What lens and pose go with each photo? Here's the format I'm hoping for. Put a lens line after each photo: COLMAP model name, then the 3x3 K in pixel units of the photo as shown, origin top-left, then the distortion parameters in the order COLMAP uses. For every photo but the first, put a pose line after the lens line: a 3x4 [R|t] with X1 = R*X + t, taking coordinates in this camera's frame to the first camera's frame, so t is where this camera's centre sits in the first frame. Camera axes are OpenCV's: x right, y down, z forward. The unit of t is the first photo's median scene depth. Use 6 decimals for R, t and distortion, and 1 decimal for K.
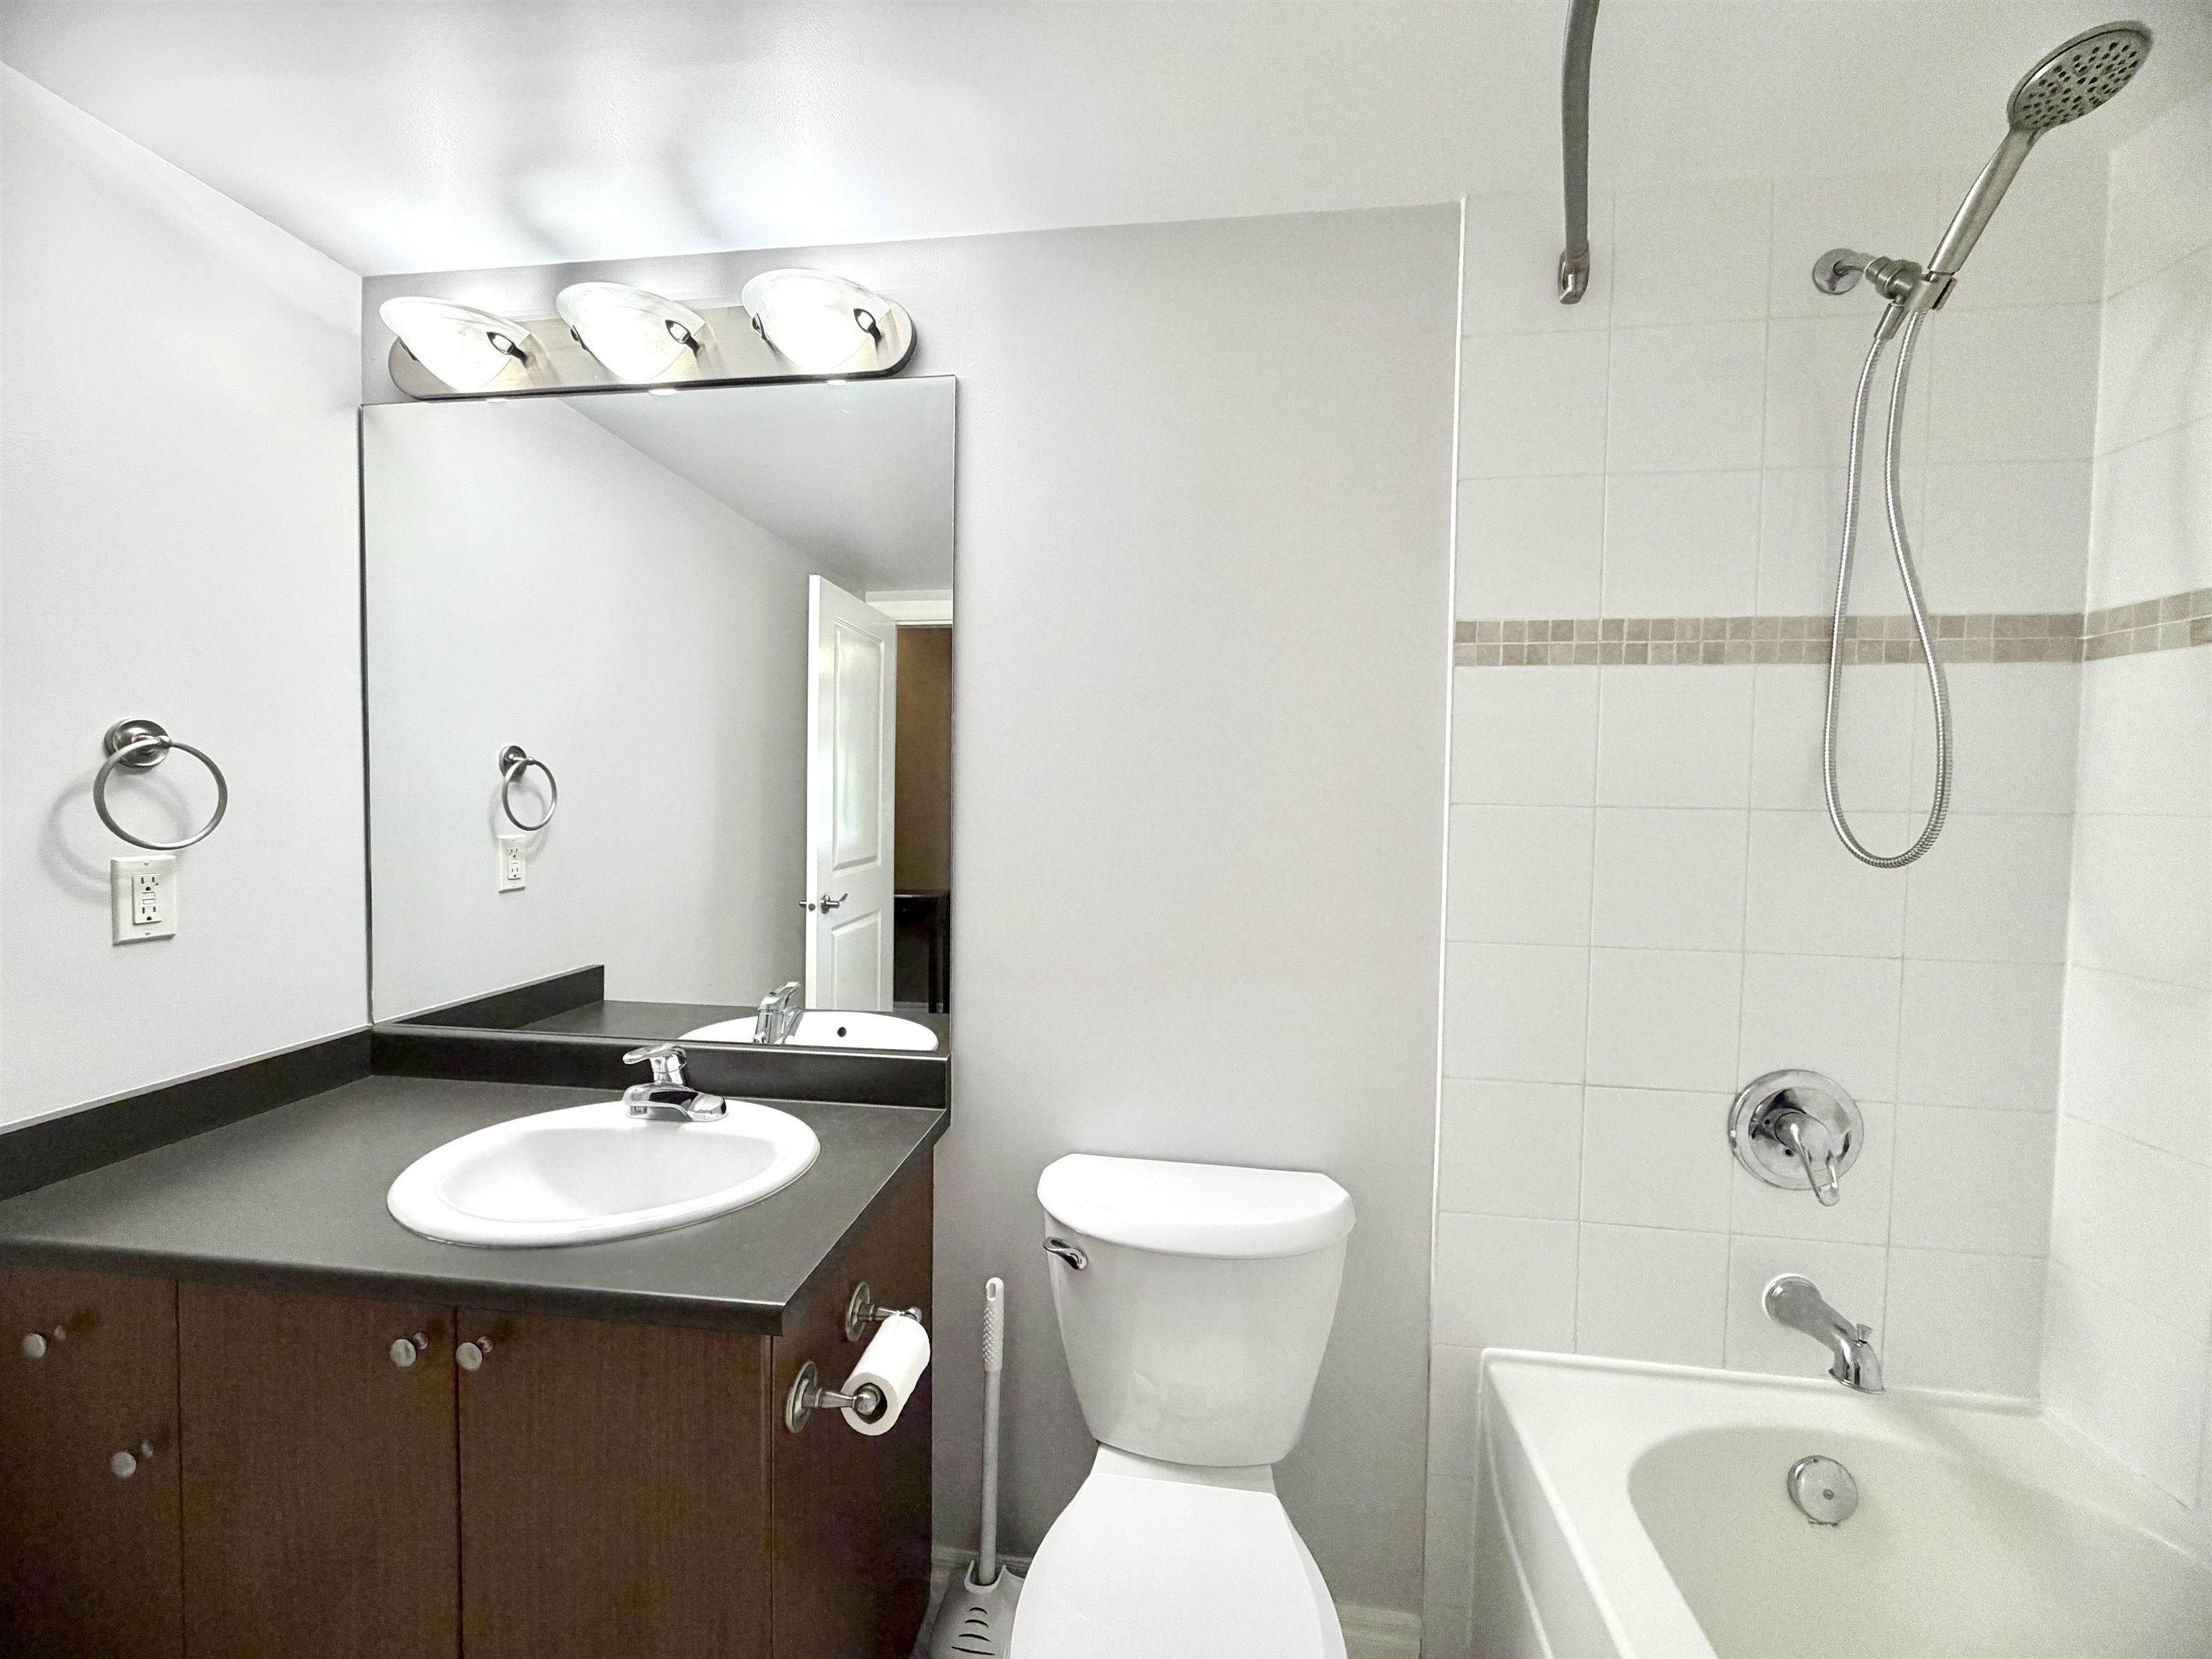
lens RADIAL K [[892.9, 0, 1090.3], [0, 892.9, 829.5], [0, 0, 1]] dist [0.001297, 0.000190]
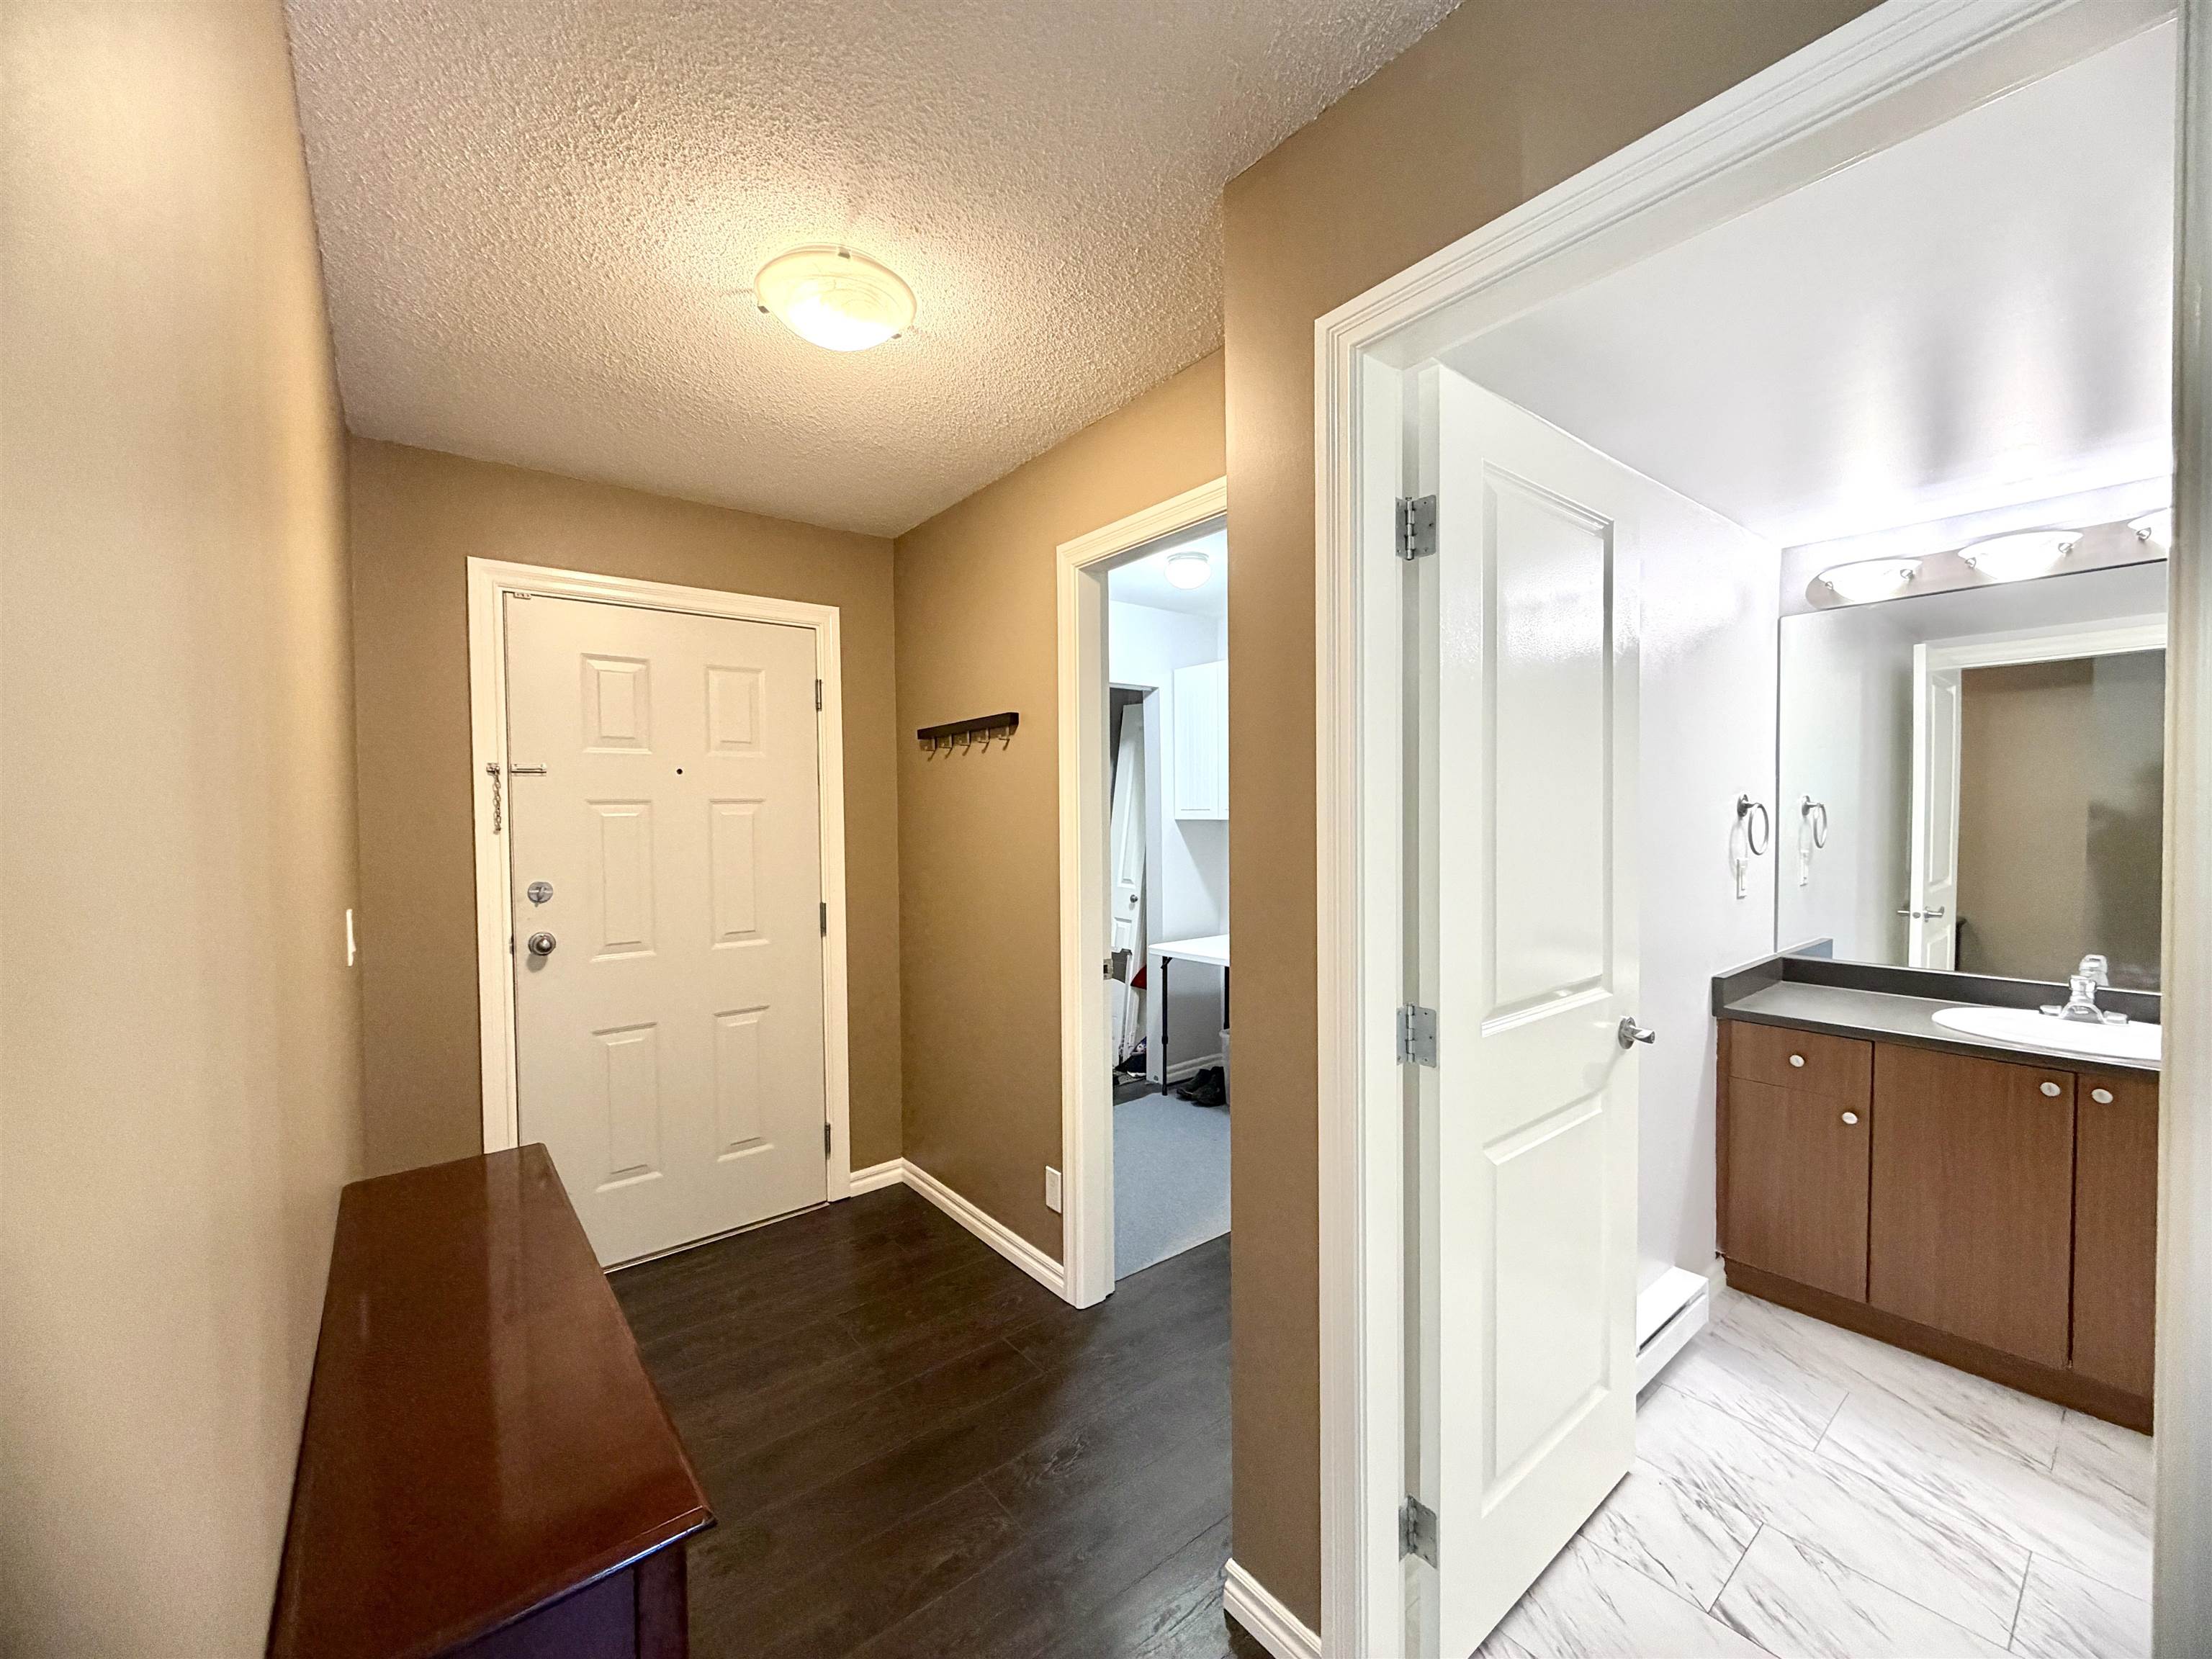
lens RADIAL K [[881.2, 0, 1103.7], [0, 881.2, 832.5], [0, 0, 1]] dist [0.001069, 0.000169]
pose [[0.719168, -0.000905, -0.694835, -0.664407], [-0.014058, 0.999776, -0.015853, 0.022536], [0.694694, 0.021168, 0.718994, -1.521825]]
